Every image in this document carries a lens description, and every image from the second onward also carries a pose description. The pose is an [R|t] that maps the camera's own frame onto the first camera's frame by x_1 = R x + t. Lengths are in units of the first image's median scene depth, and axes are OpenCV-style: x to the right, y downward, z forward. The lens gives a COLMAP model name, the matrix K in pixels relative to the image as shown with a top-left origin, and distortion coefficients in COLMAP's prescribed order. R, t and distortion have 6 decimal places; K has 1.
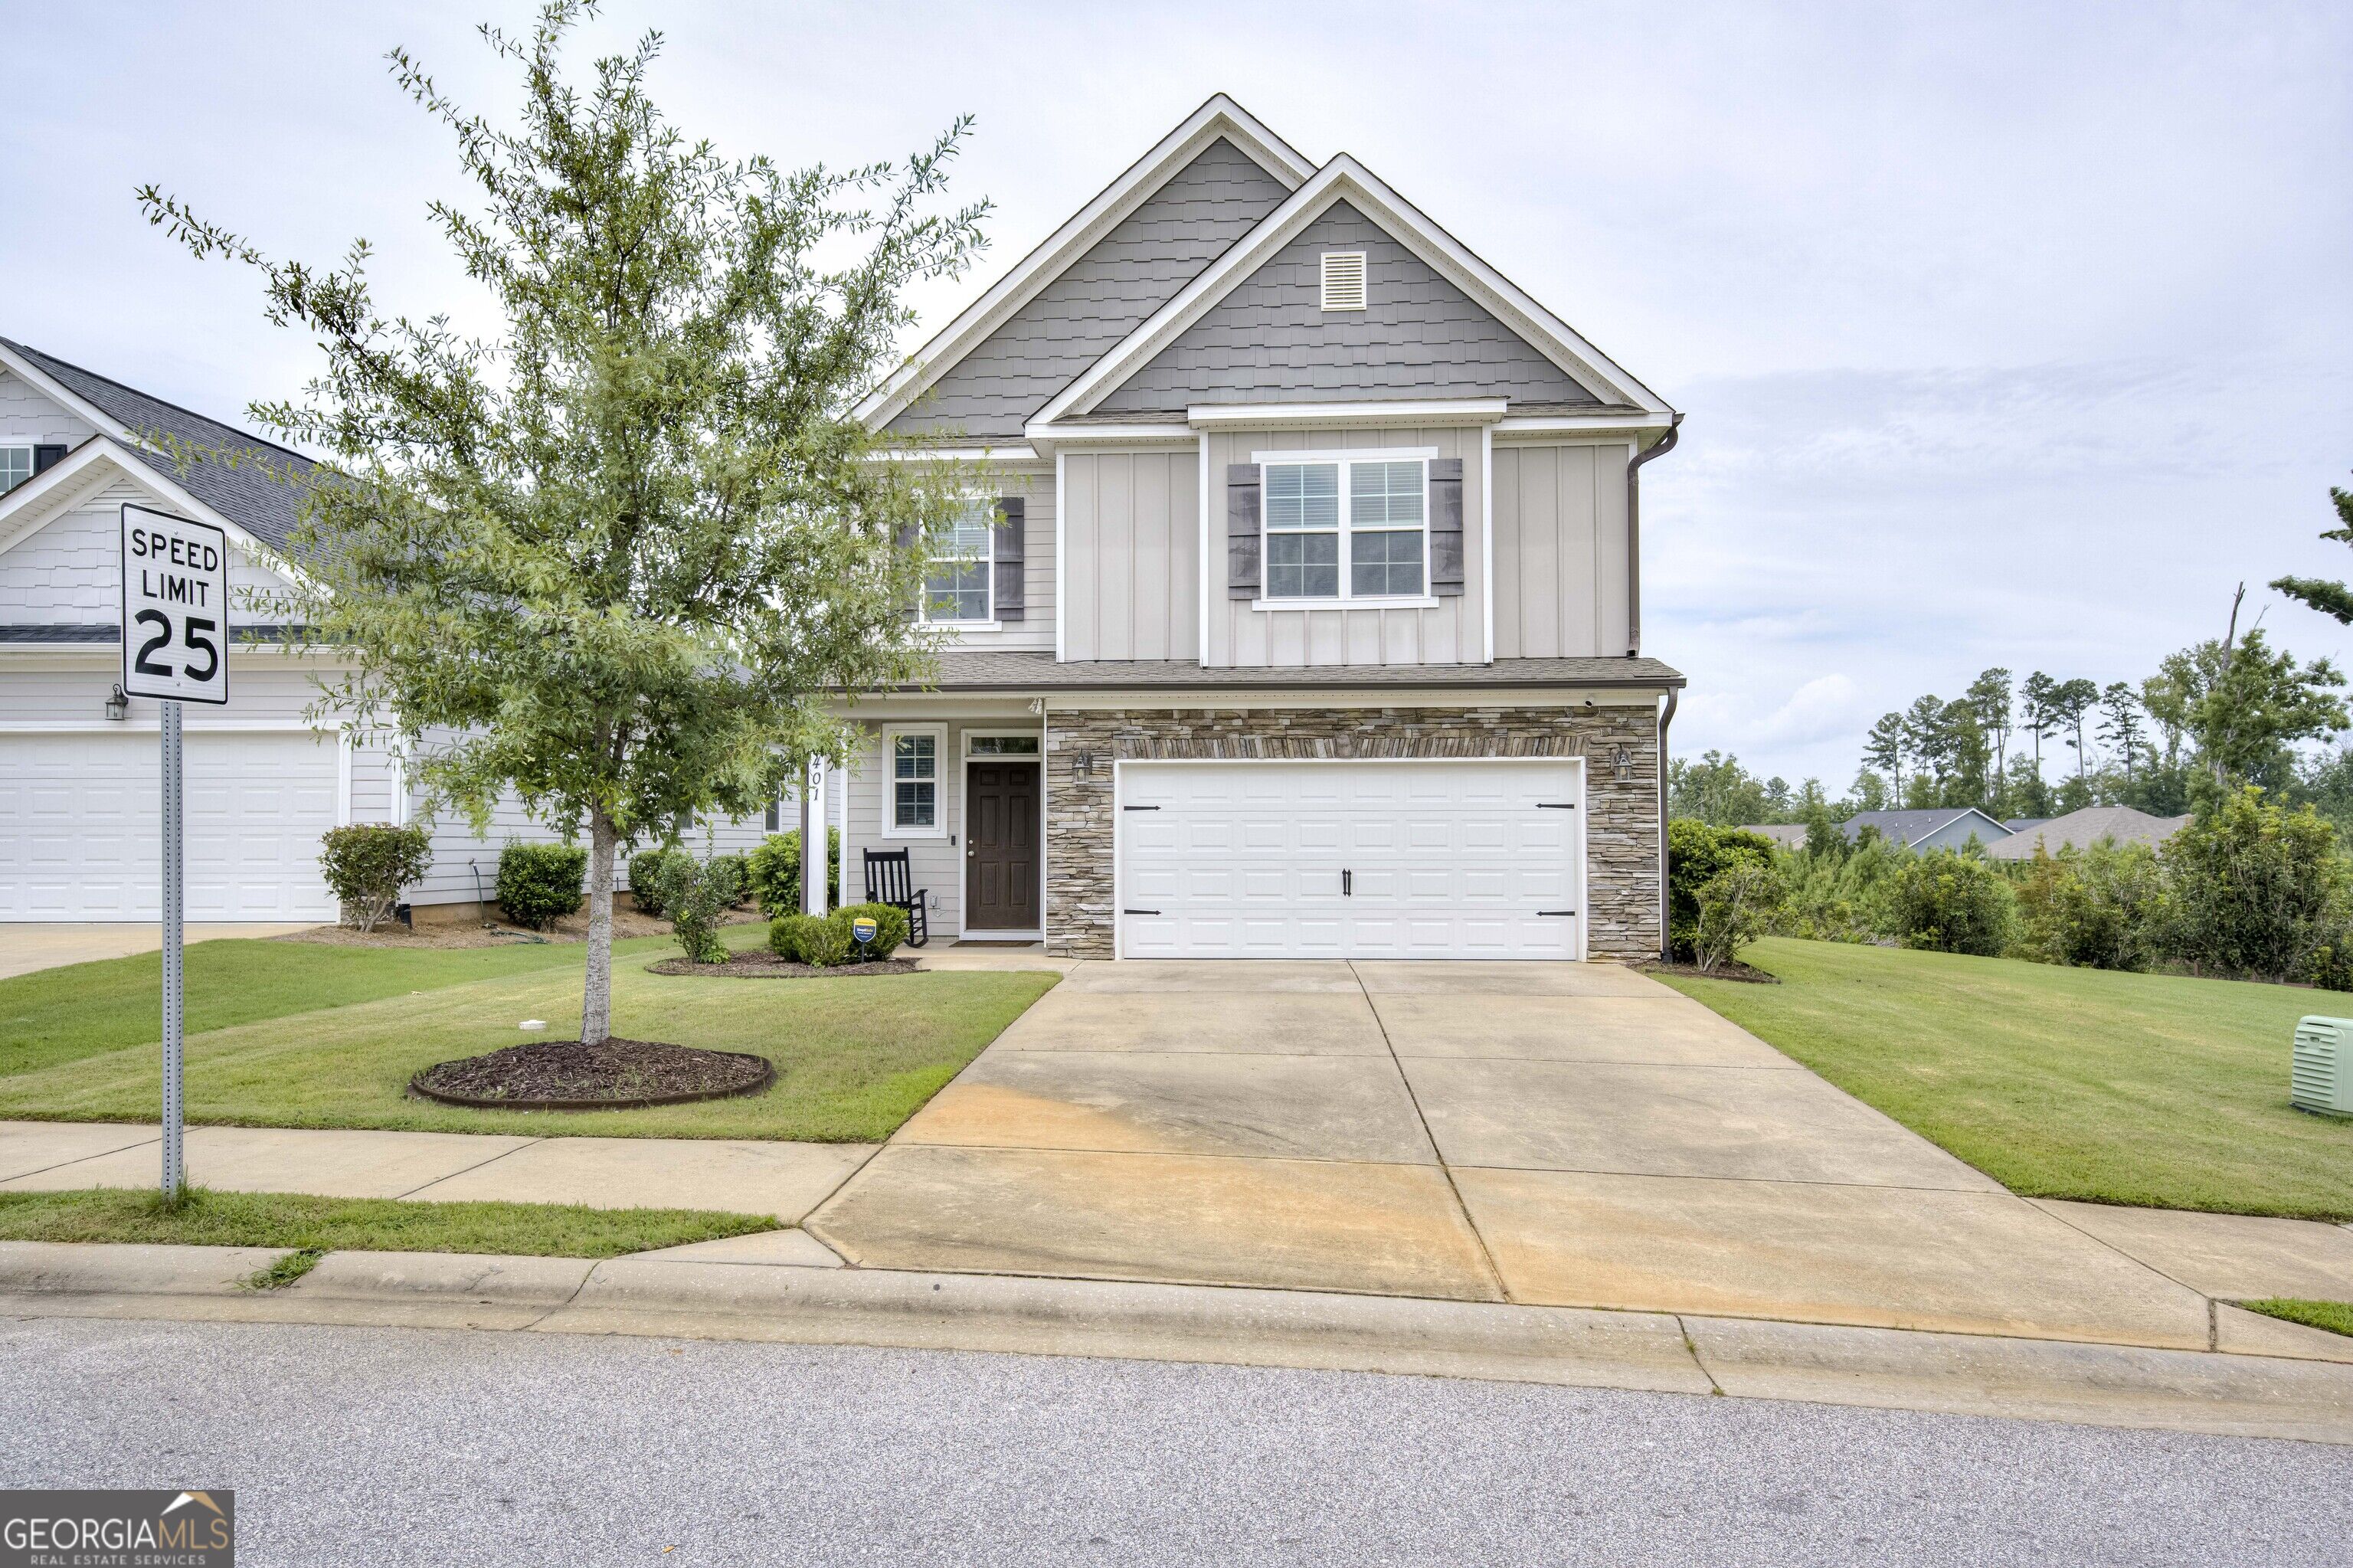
lens RADIAL K [[1667.4, 0, 1131.3], [0, 1667.4, 752.9], [0, 0, 1]] dist [0.046061, 0.002192]
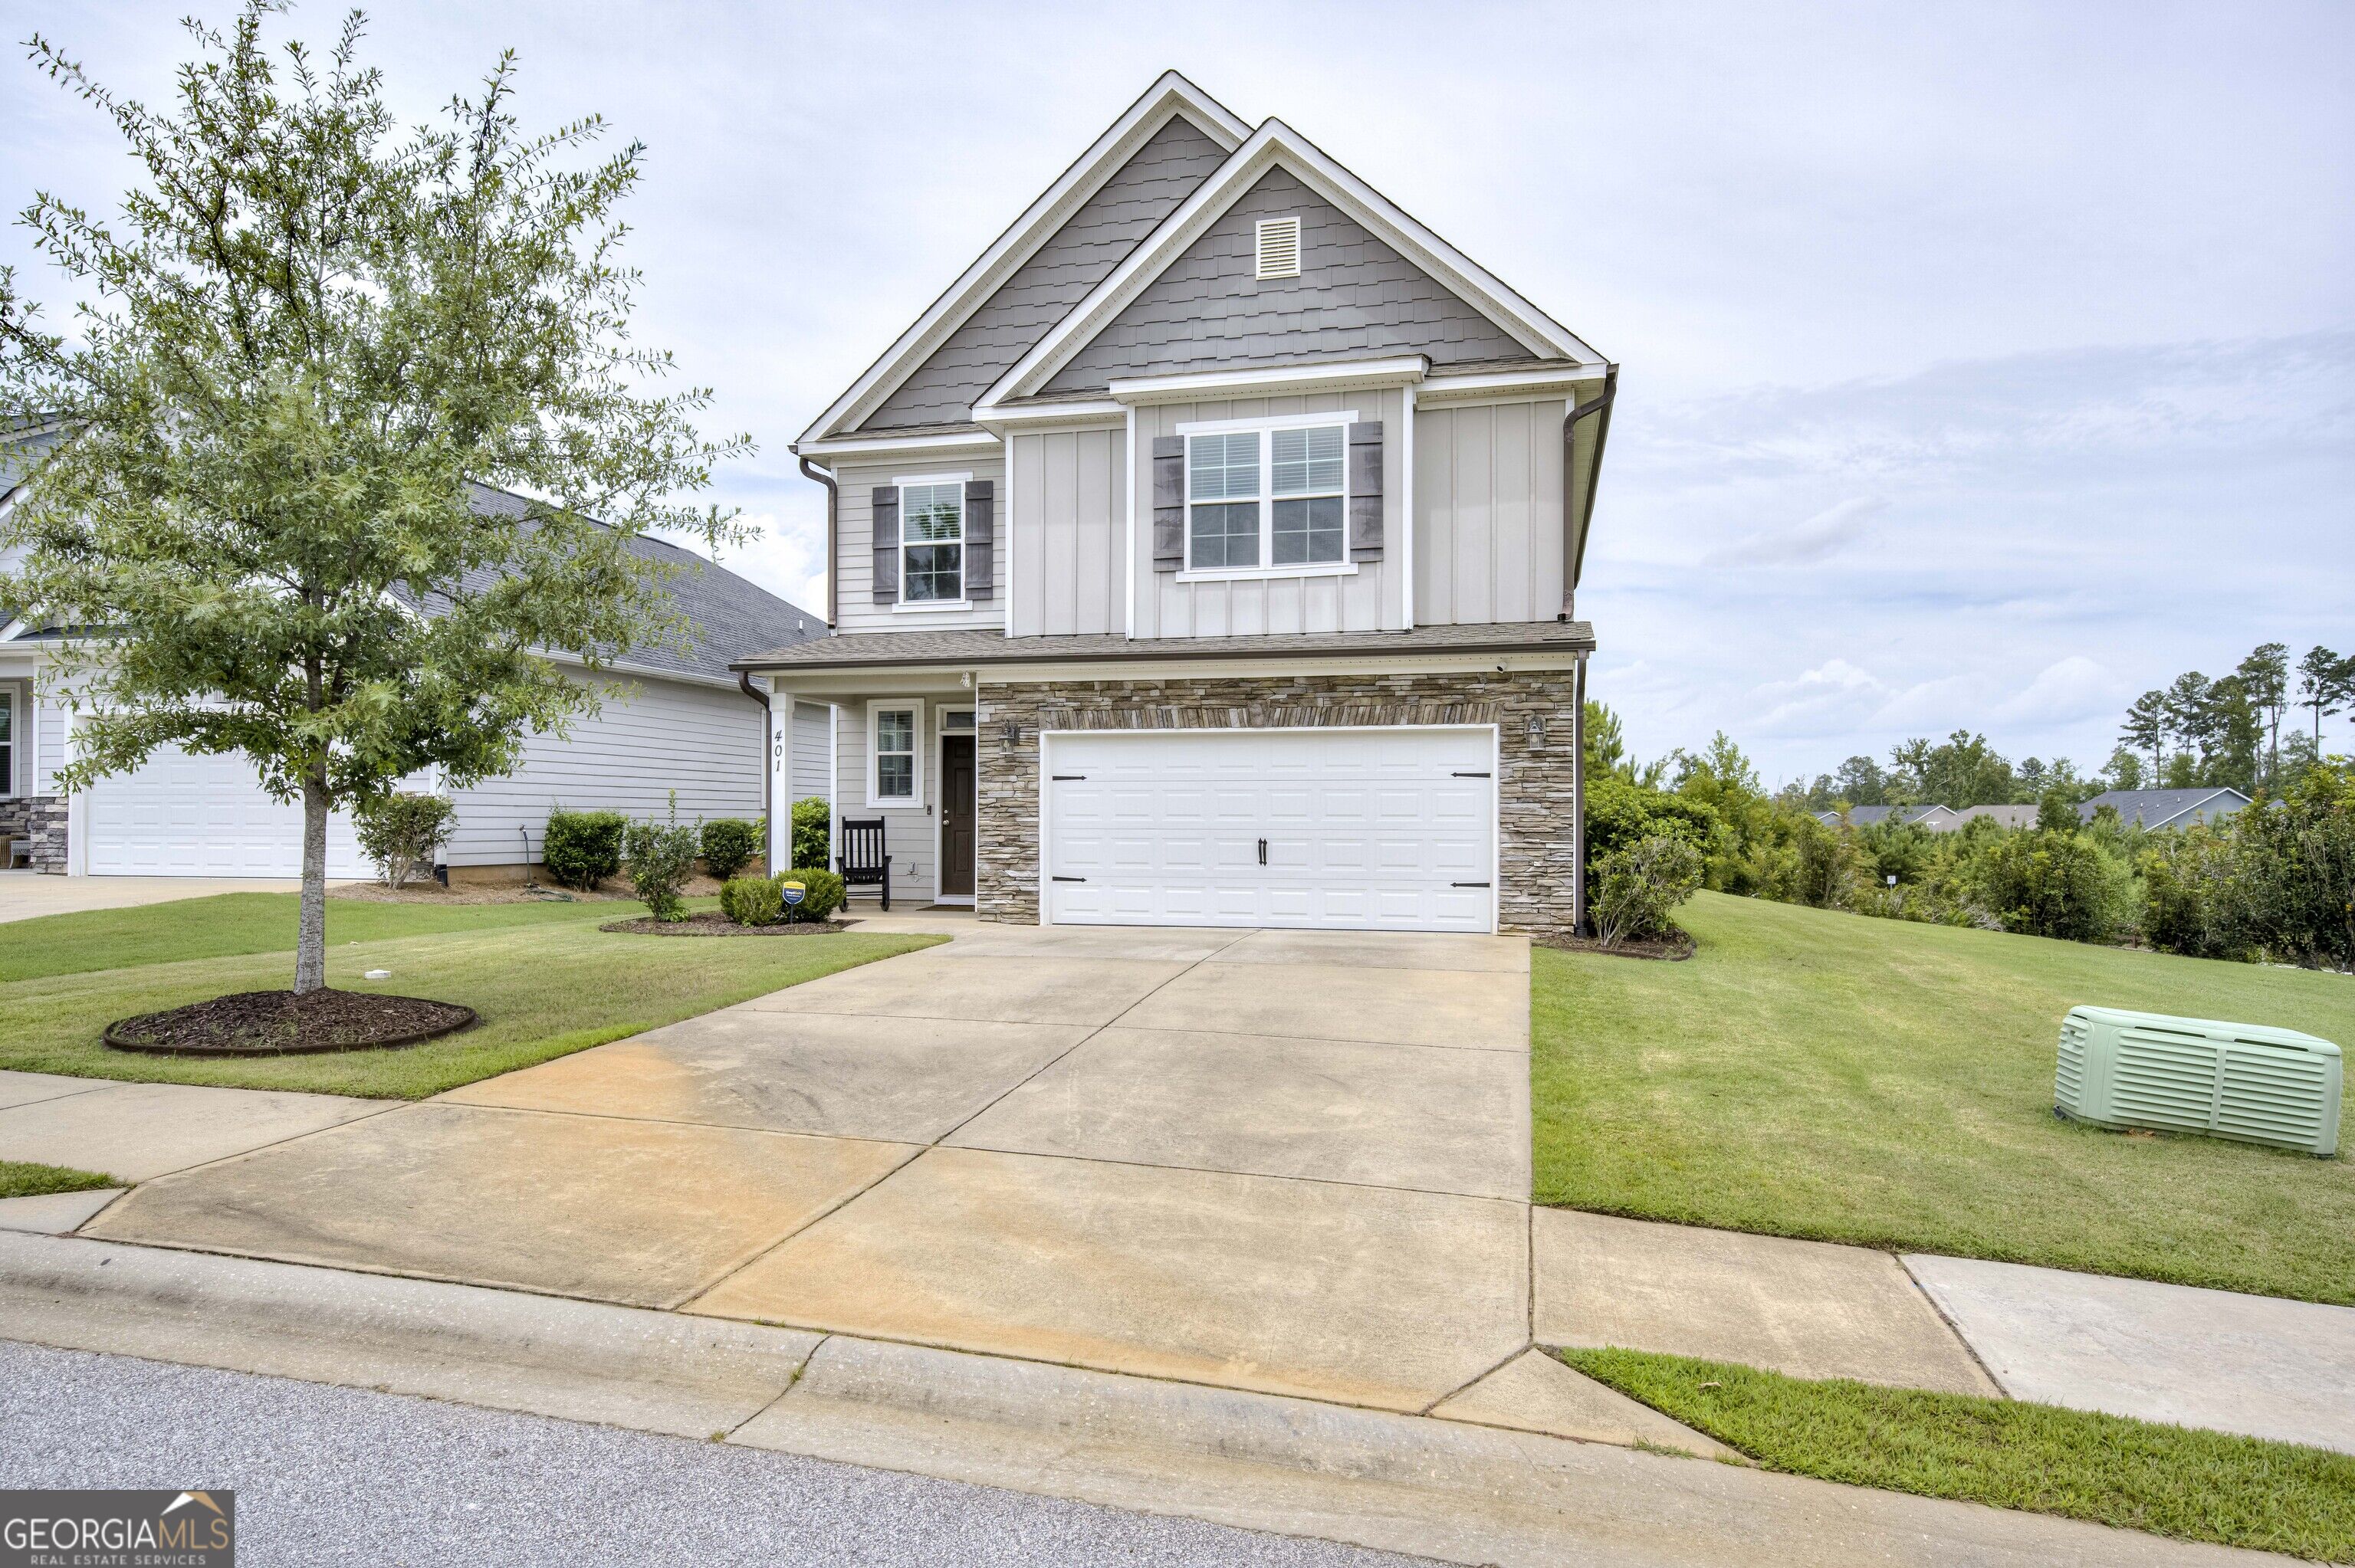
lens RADIAL K [[1499.3, 0, 1181.7], [0, 1499.3, 785.6], [0, 0, 1]] dist [0.025426, 0.008340]
pose [[0.983192, -0.000339, -0.182573, 0.244502], [0.005641, 0.999577, 0.028520, 0.011871], [0.182487, -0.029070, 0.982778, 0.107409]]
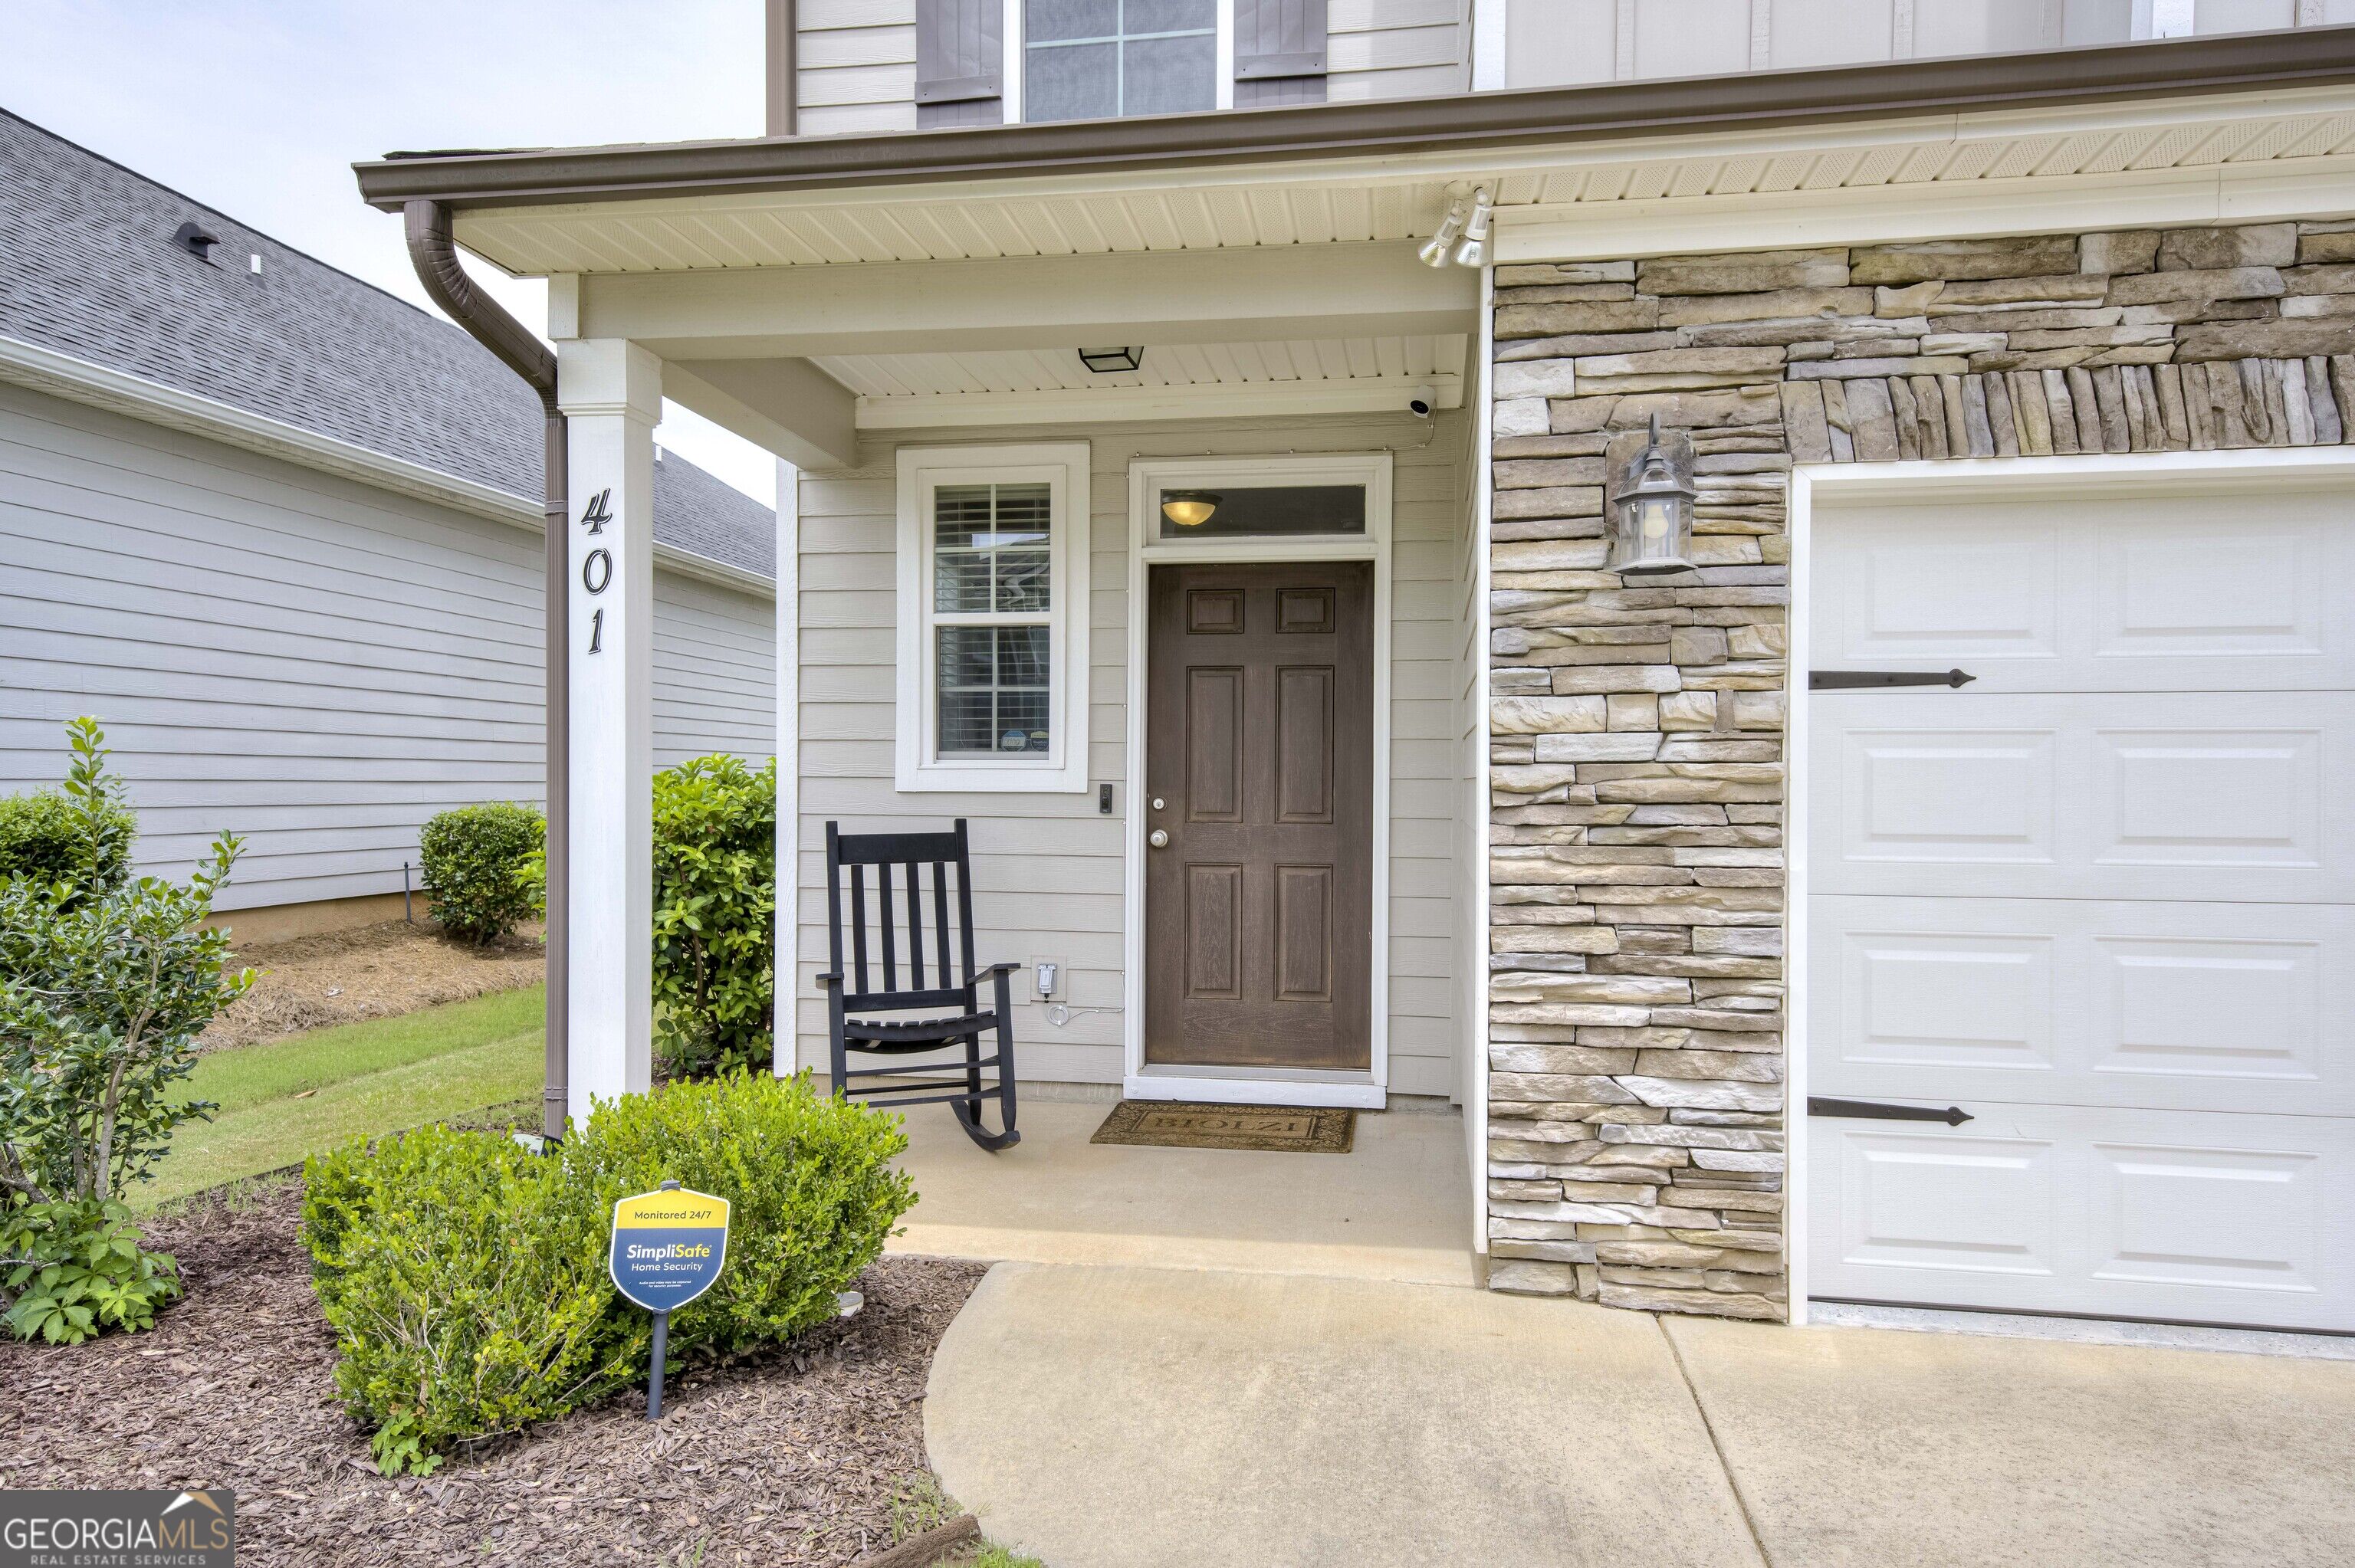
lens RADIAL K [[1327.2, 0, 1176.4], [0, 1327.2, 780.3], [0, 0, 1]] dist [0.029424, 0.001824]
pose [[0.998327, 0.007534, -0.057334, -0.085060], [-0.004628, 0.998706, 0.050639, 0.038612], [0.057641, -0.050289, 0.997070, 0.807769]]
